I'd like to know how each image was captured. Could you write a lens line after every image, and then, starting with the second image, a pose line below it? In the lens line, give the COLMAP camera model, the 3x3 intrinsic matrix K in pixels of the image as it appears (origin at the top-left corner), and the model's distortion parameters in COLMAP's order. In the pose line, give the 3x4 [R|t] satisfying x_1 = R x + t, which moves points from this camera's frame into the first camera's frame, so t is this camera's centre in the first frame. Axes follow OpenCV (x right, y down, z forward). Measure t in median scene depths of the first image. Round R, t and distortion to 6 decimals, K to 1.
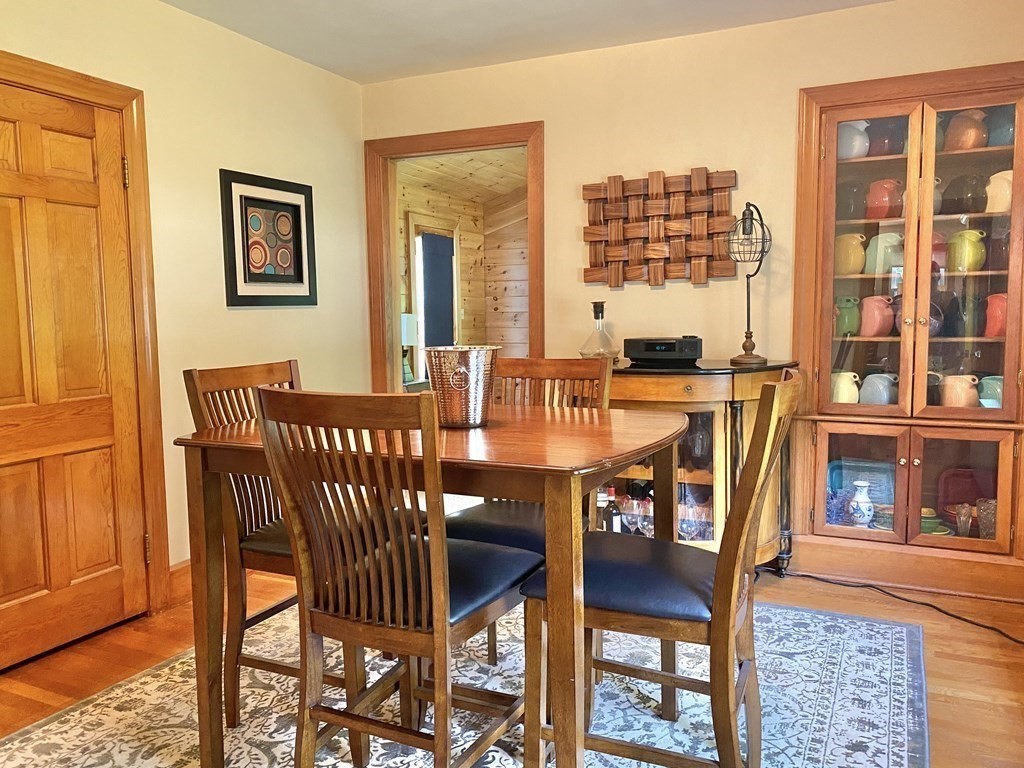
lens RADIAL K [[788.0, 0, 511.8], [0, 788.0, 381.1], [0, 0, 1]] dist [0.054496, -0.043556]
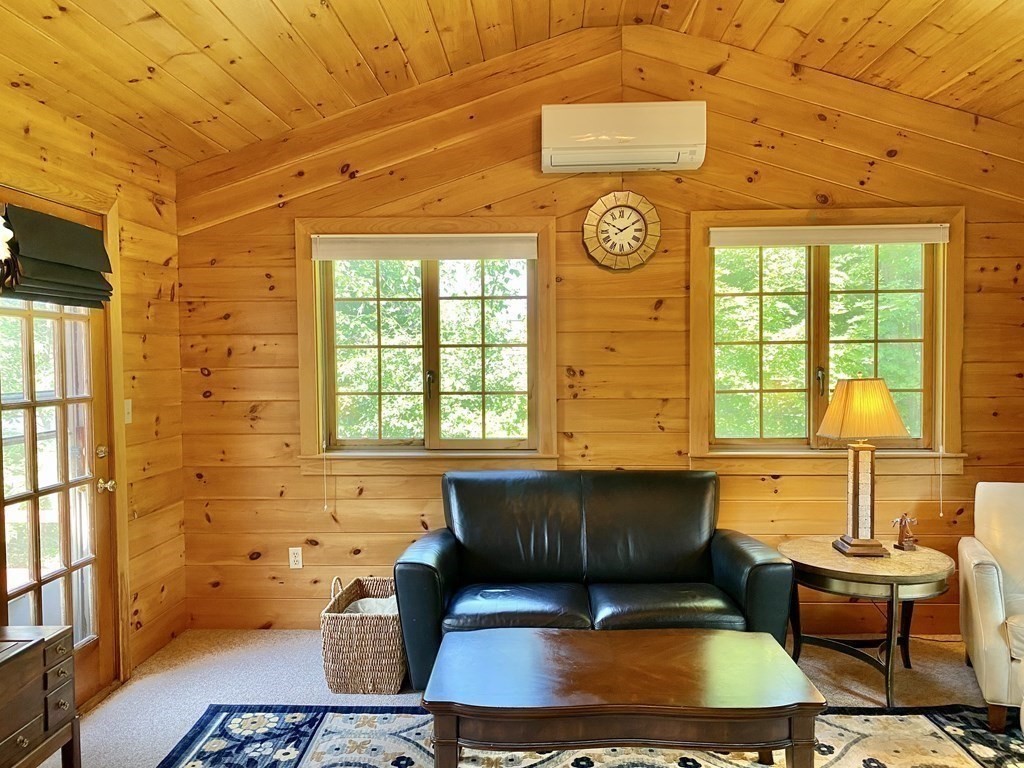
lens RADIAL K [[785.4, 0, 510.3], [0, 785.4, 381.0], [0, 0, 1]] dist [0.033038, -0.043721]
pose [[0.925868, -0.008838, 0.377744, -0.030993], [0.031809, 0.998001, -0.054616, -0.069269], [-0.376506, 0.062583, 0.924298, 0.508695]]
